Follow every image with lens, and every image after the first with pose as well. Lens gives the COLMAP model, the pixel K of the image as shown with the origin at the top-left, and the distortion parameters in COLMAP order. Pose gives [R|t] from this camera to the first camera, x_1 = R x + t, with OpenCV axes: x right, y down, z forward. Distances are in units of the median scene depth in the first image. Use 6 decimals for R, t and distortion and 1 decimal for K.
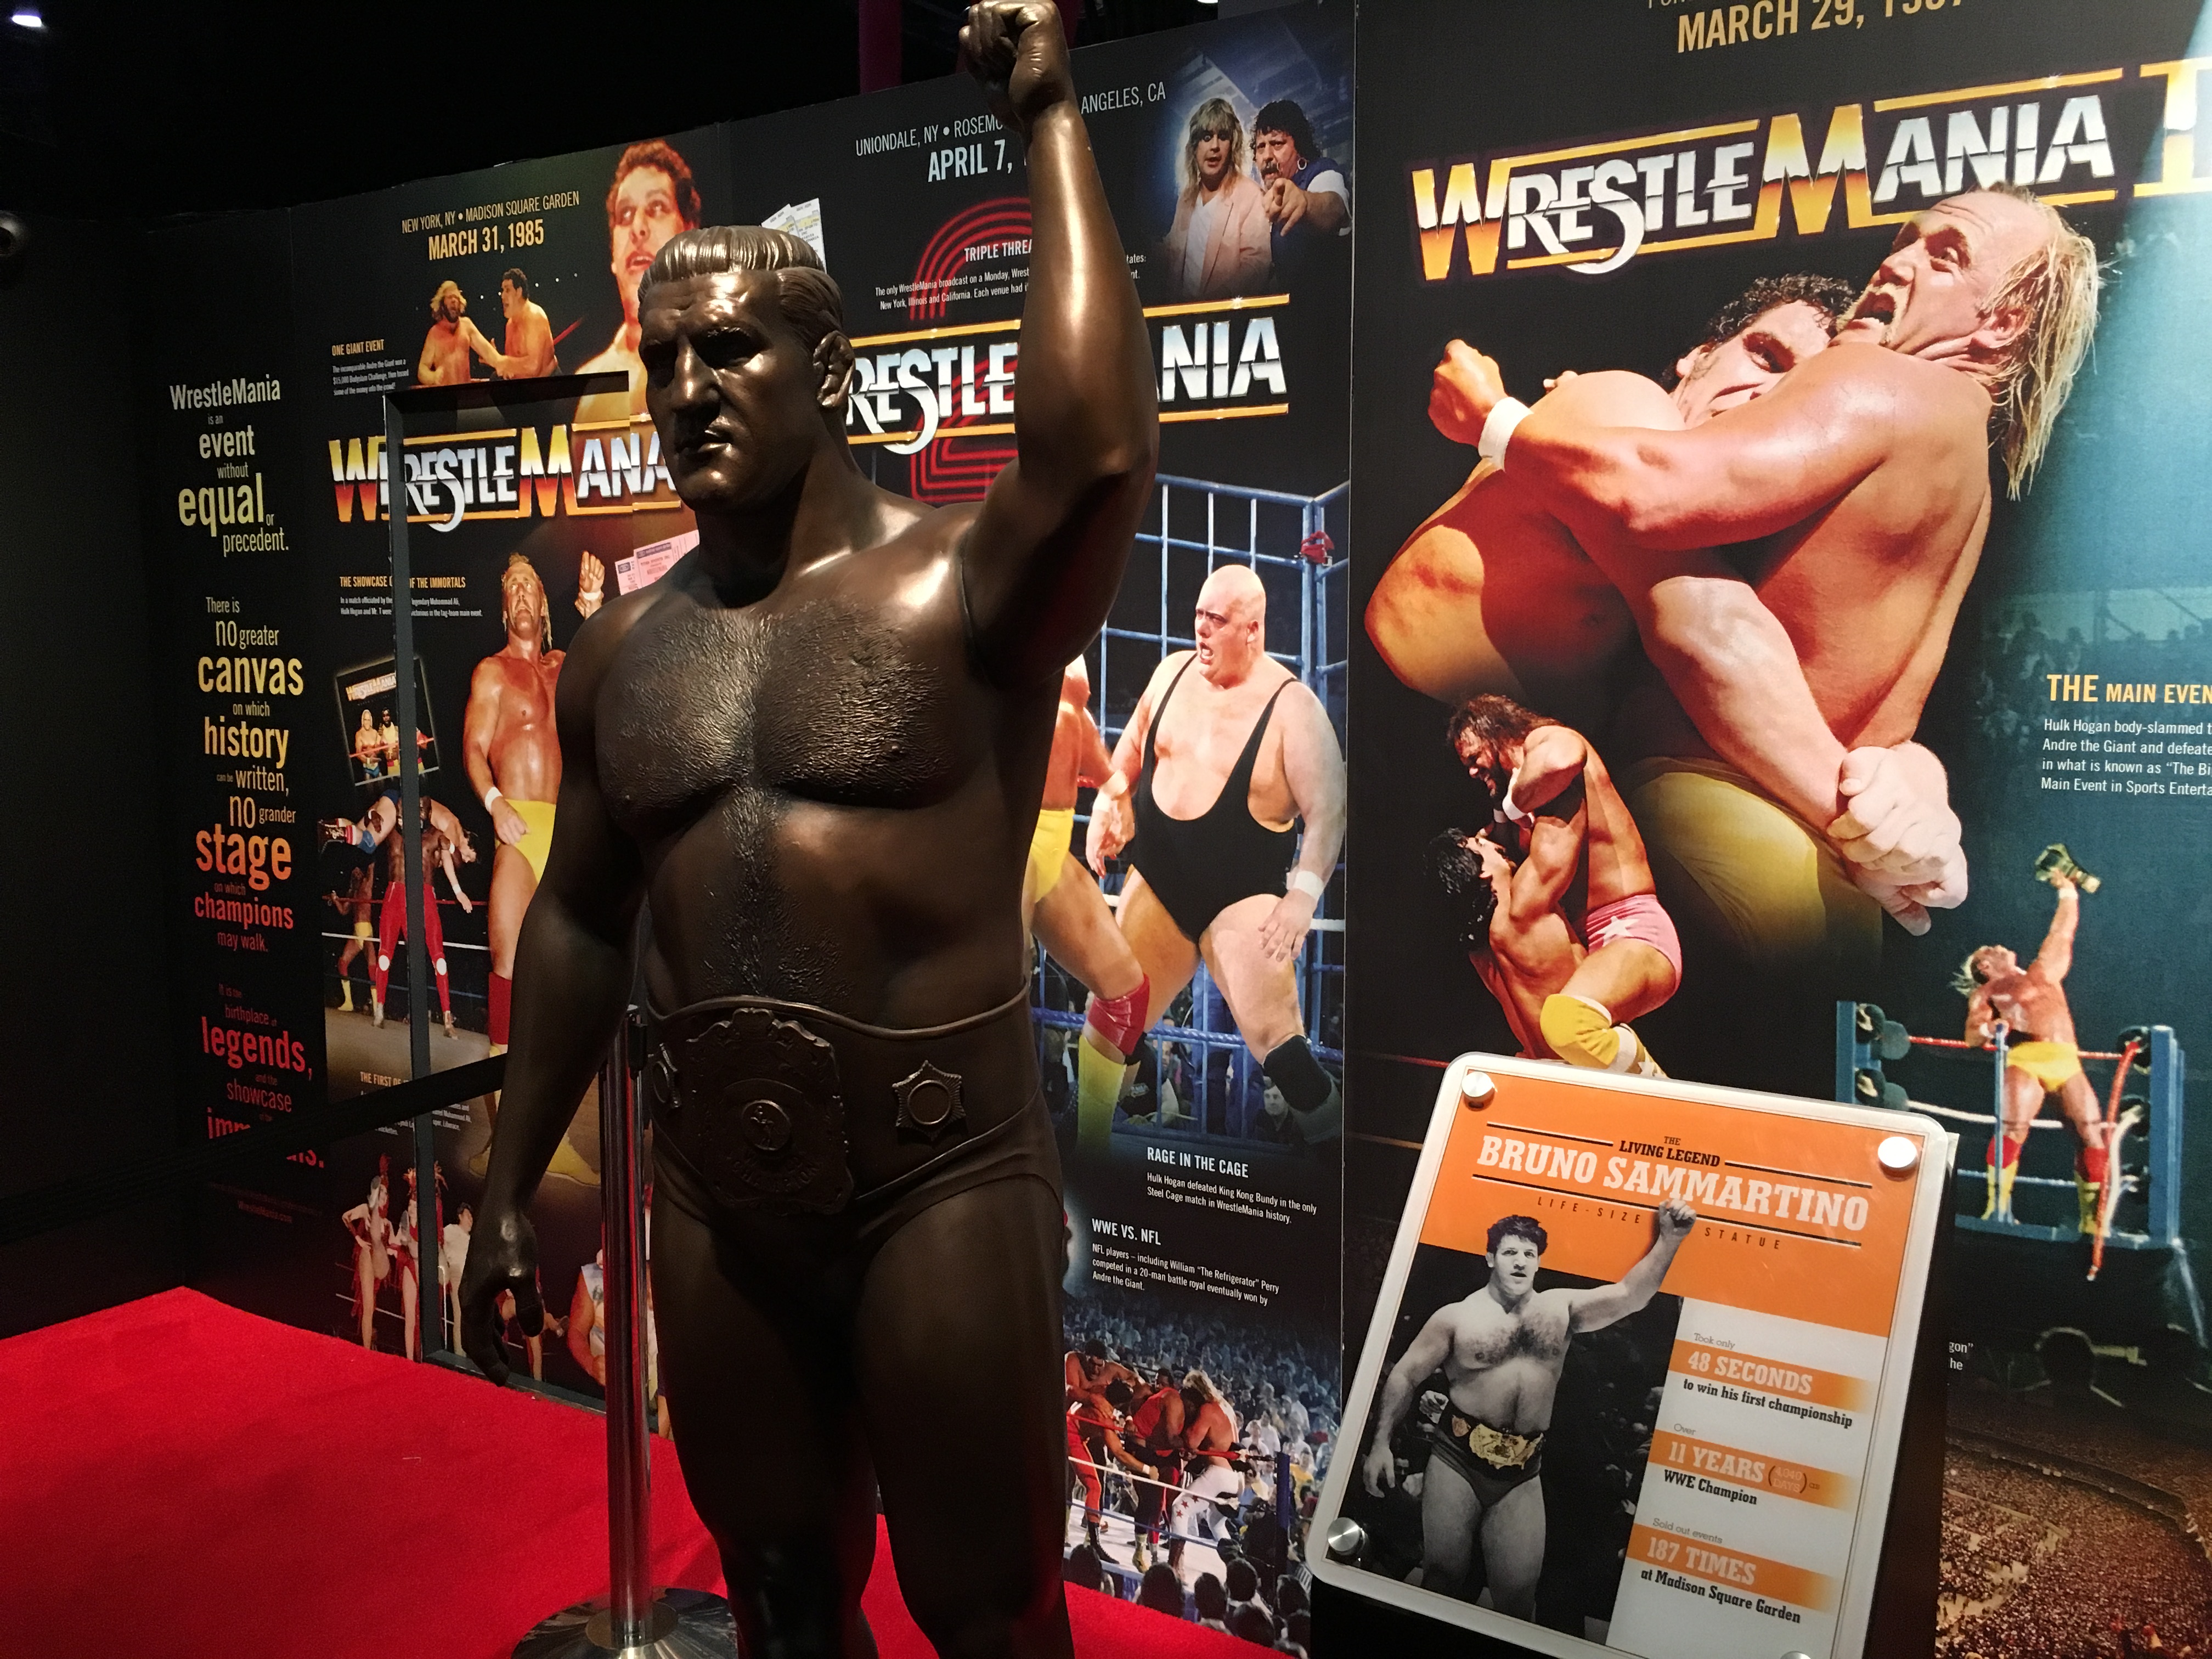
lens RADIAL K [[1894.5, 0, 1105.1], [0, 1894.5, 810.8], [0, 0, 1]] dist [0.079613, -0.111759]
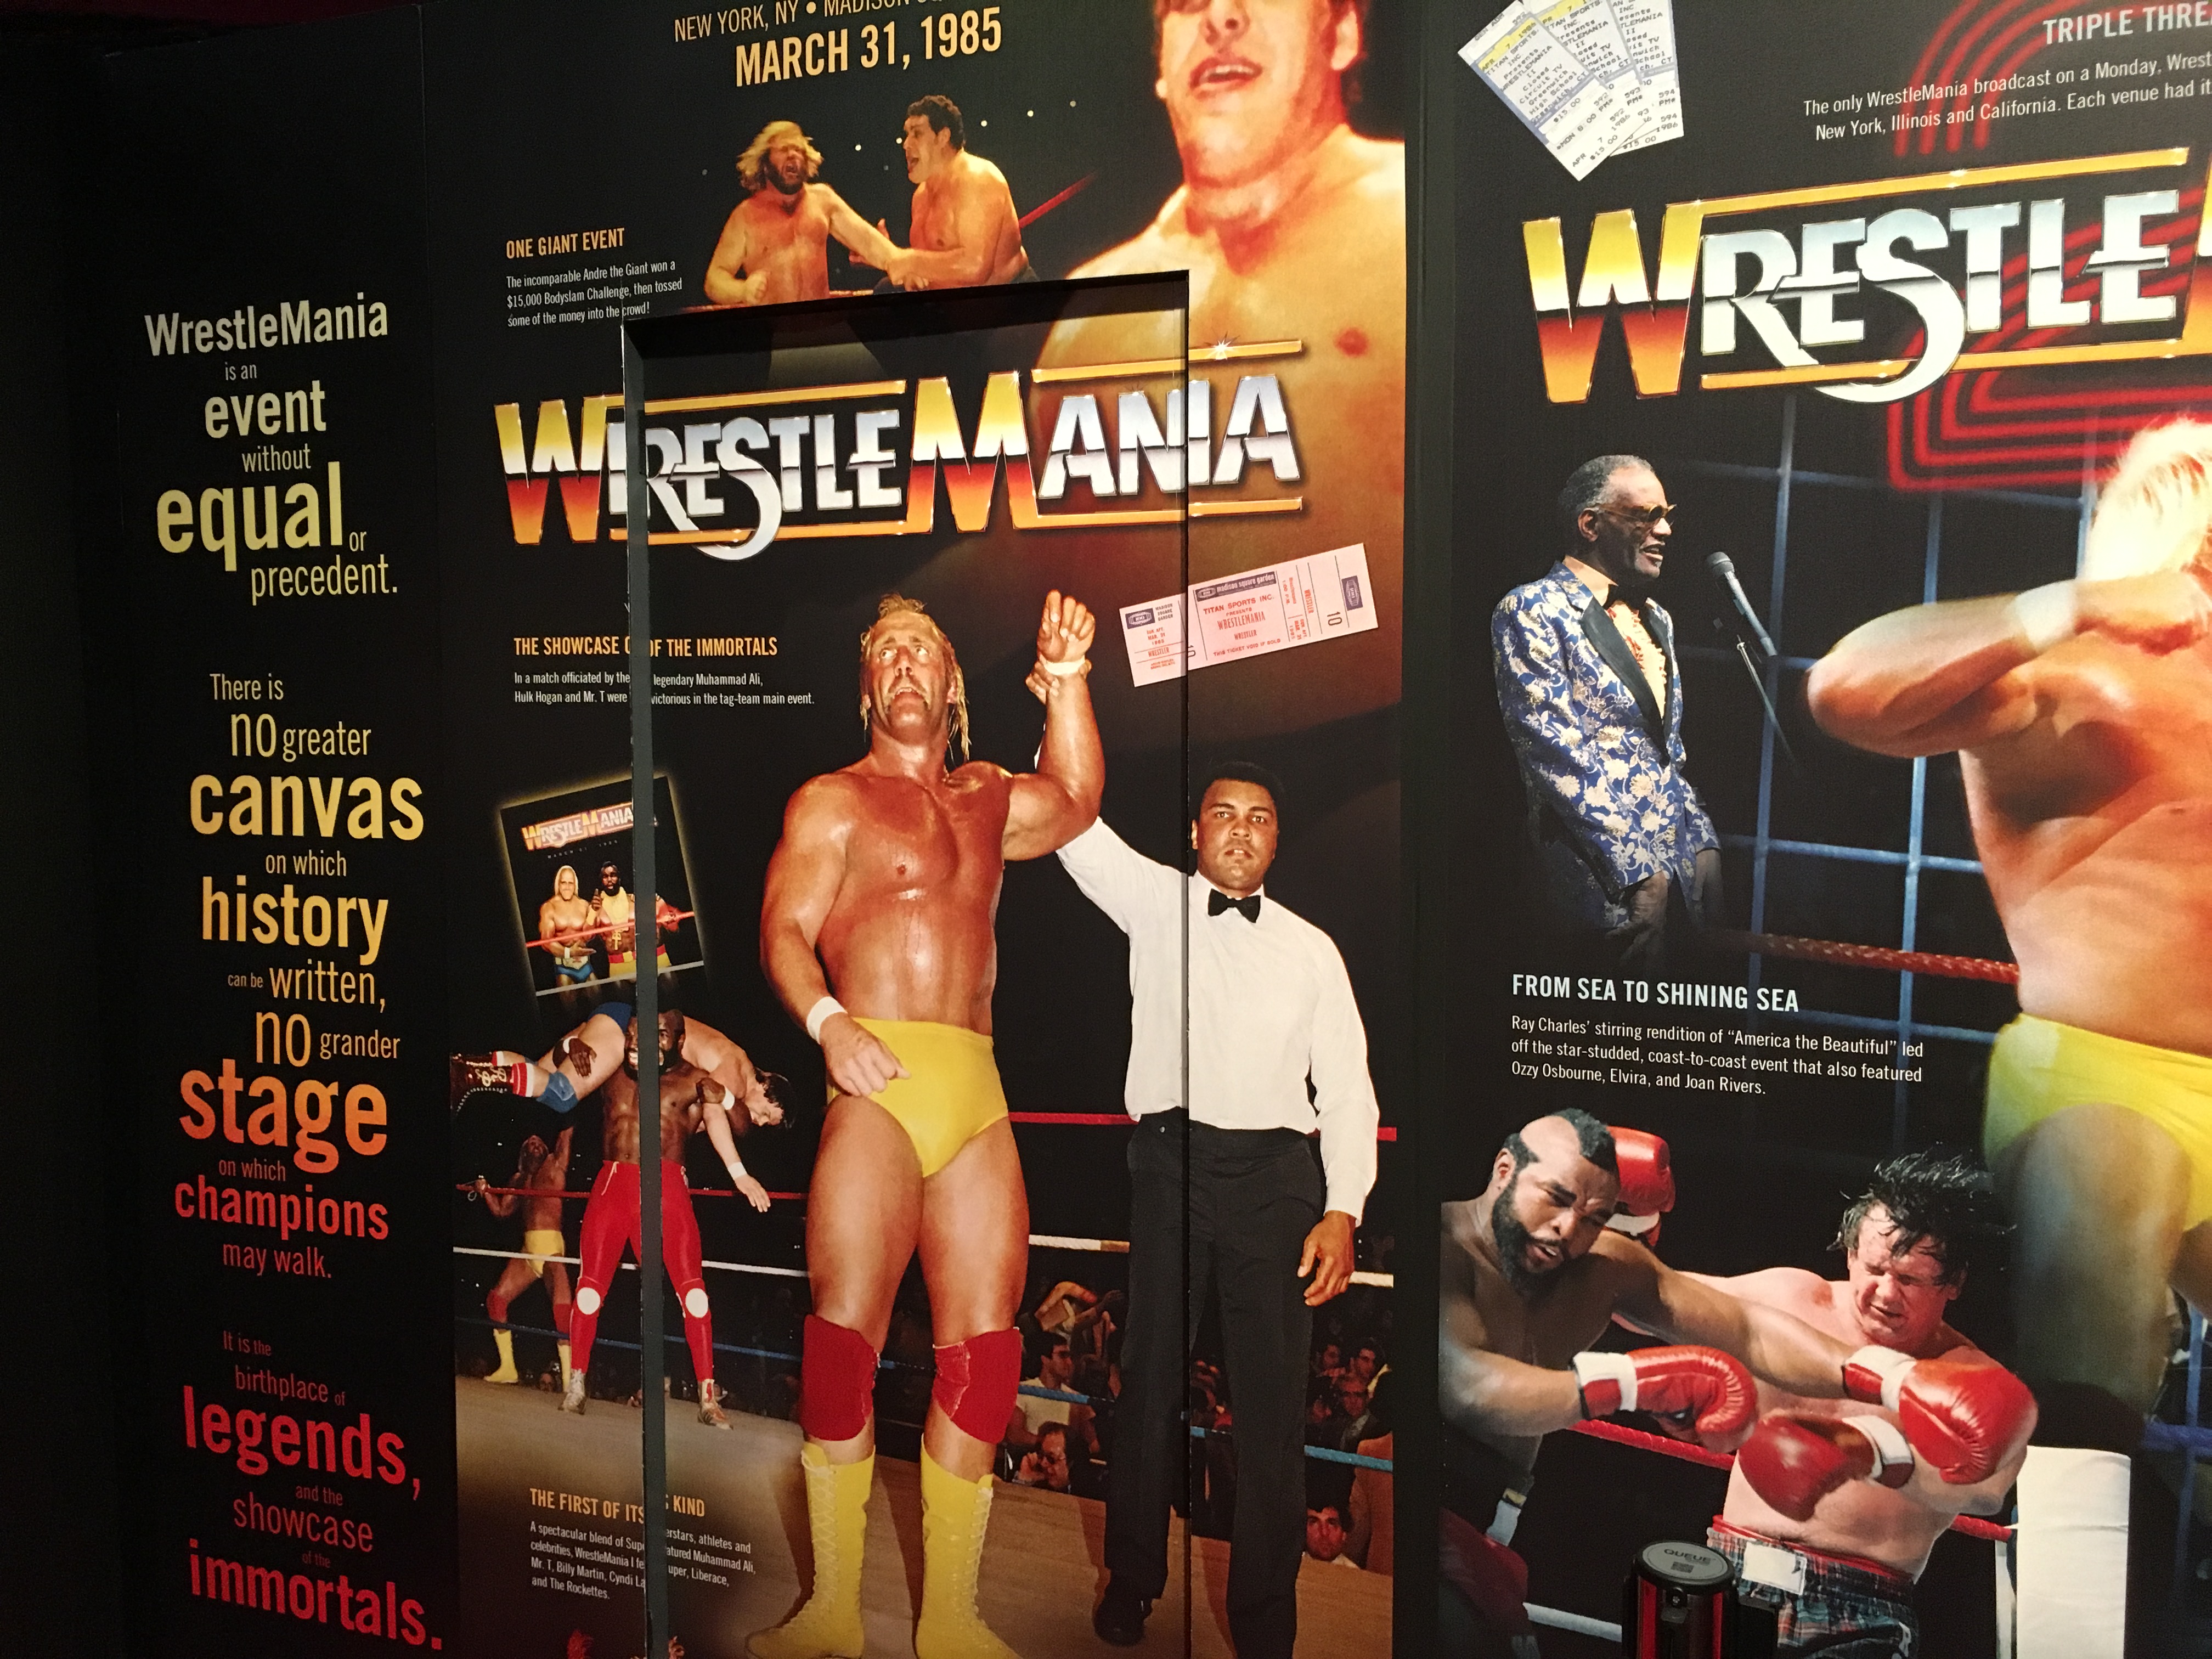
lens RADIAL K [[1894.5, 0, 1105.1], [0, 1894.5, 810.8], [0, 0, 1]] dist [0.079613, -0.111759]
pose [[0.981278, -0.015781, 0.191947, -0.341185], [0.023654, 0.998967, -0.038797, -0.043742], [-0.191136, 0.042611, 0.980638, 0.406501]]
